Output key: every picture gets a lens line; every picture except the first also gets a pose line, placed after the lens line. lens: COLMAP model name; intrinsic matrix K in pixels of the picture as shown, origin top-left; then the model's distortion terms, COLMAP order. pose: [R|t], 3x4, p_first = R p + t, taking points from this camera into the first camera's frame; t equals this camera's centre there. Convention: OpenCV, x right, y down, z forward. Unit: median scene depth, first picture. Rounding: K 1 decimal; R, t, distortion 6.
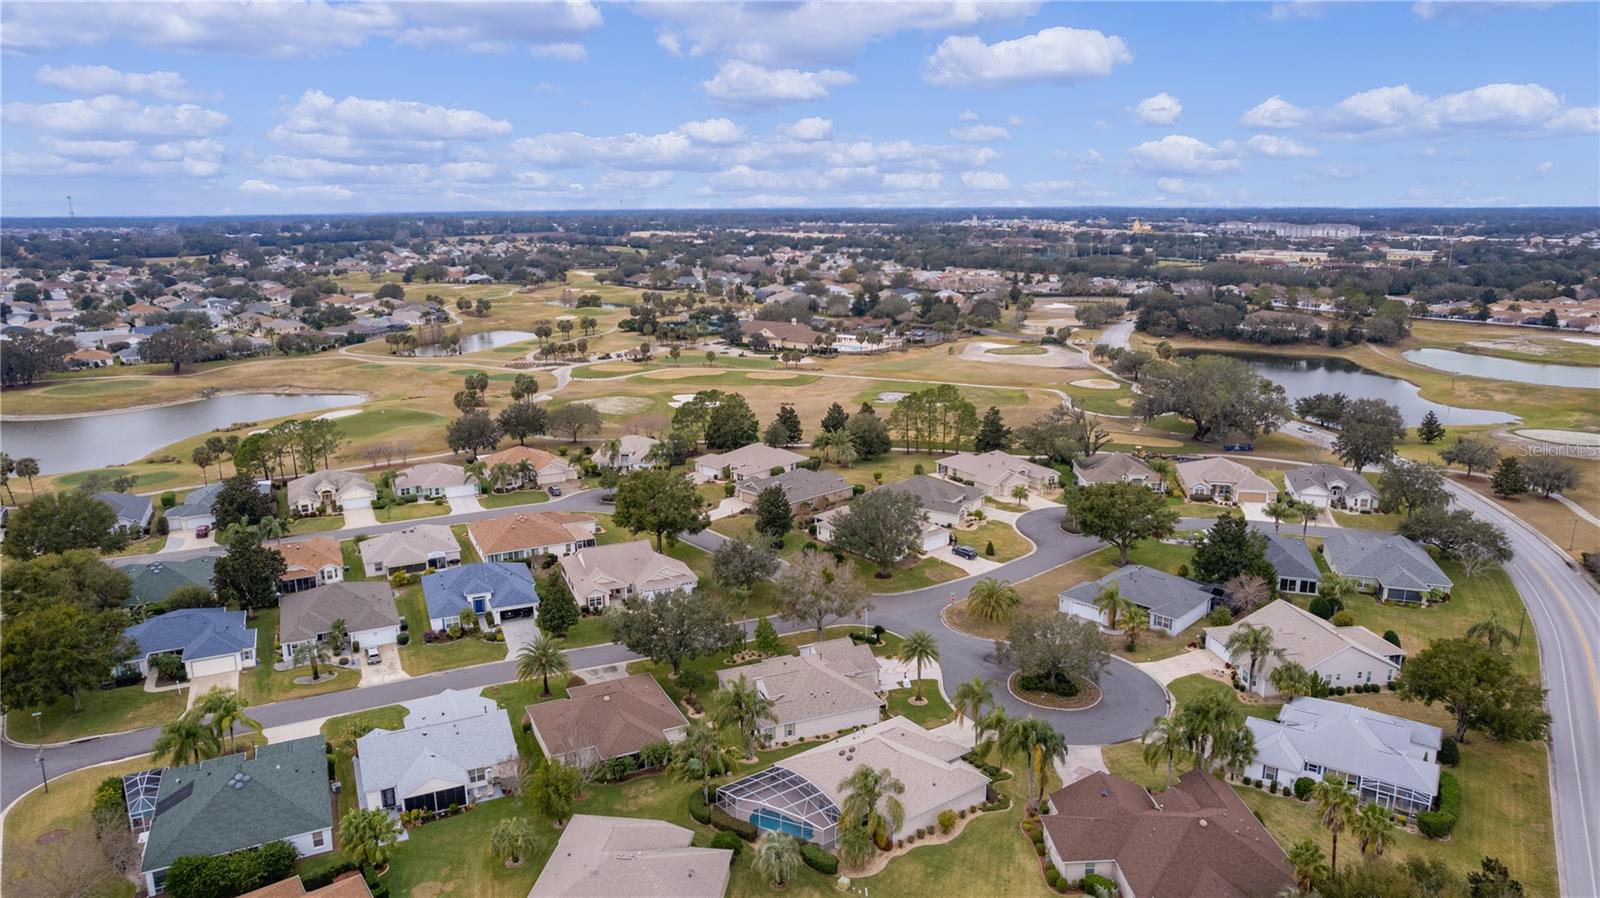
lens RADIAL K [[1031.7, 0, 808.3], [0, 1031.7, 438.7], [0, 0, 1]] dist [-0.067925, 0.057126]
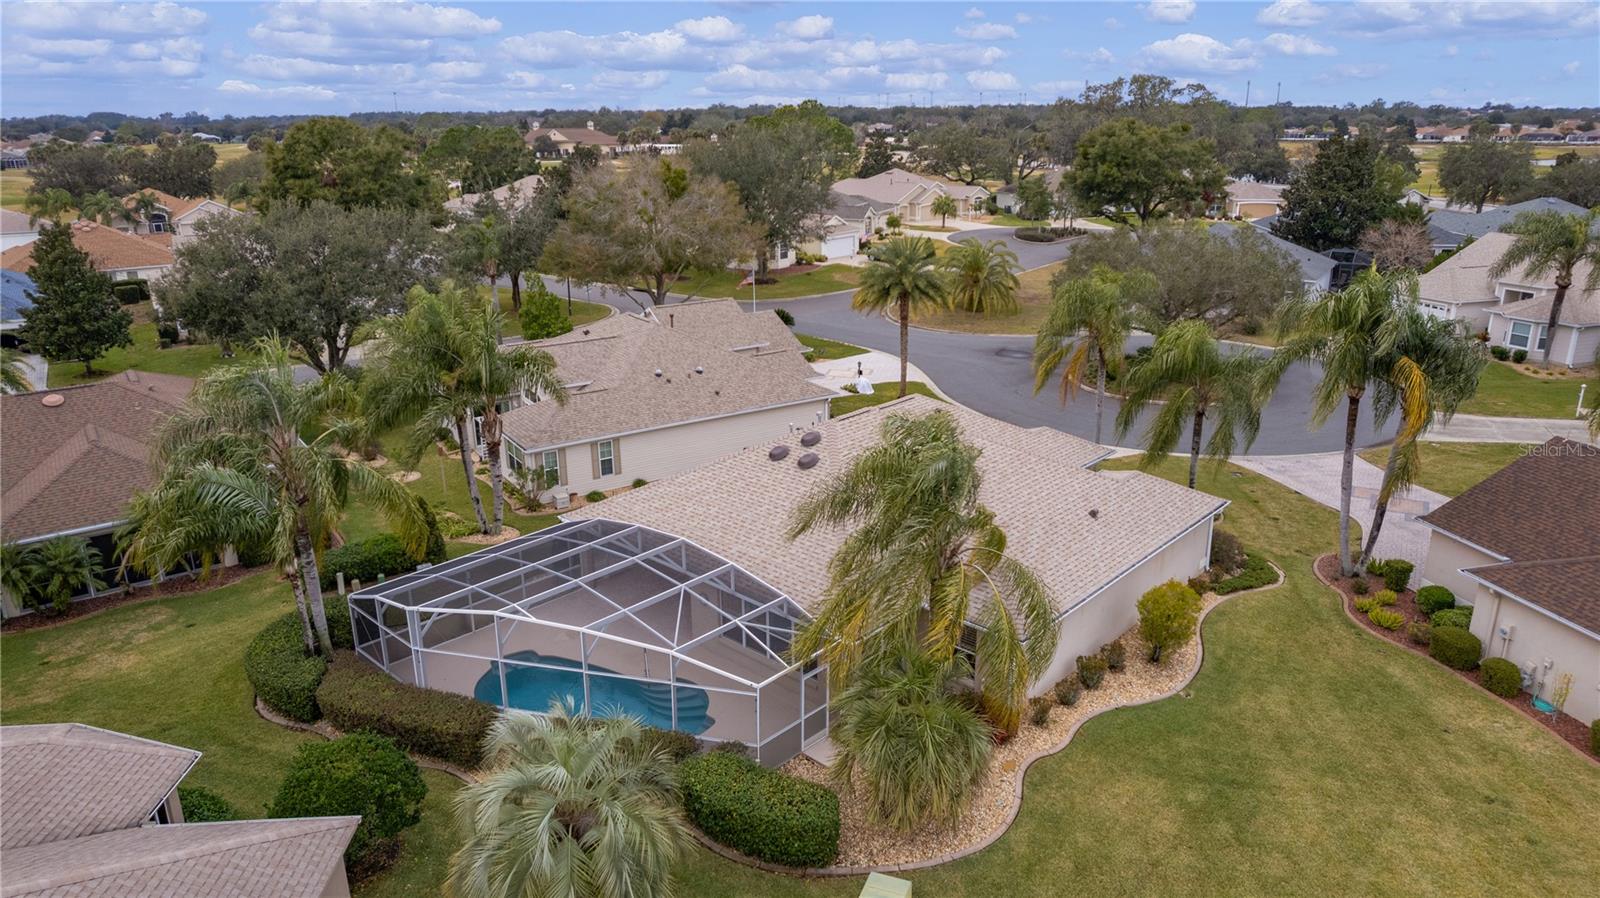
lens RADIAL K [[1031.7, 0, 810.3], [0, 1031.7, 450.4], [0, 0, 1]] dist [-0.067925, 0.057126]
pose [[0.982226, -0.063062, 0.176792, -0.013134], [0.046235, 0.994137, 0.097739, 0.292227], [-0.181919, -0.087828, 0.979383, 0.736333]]
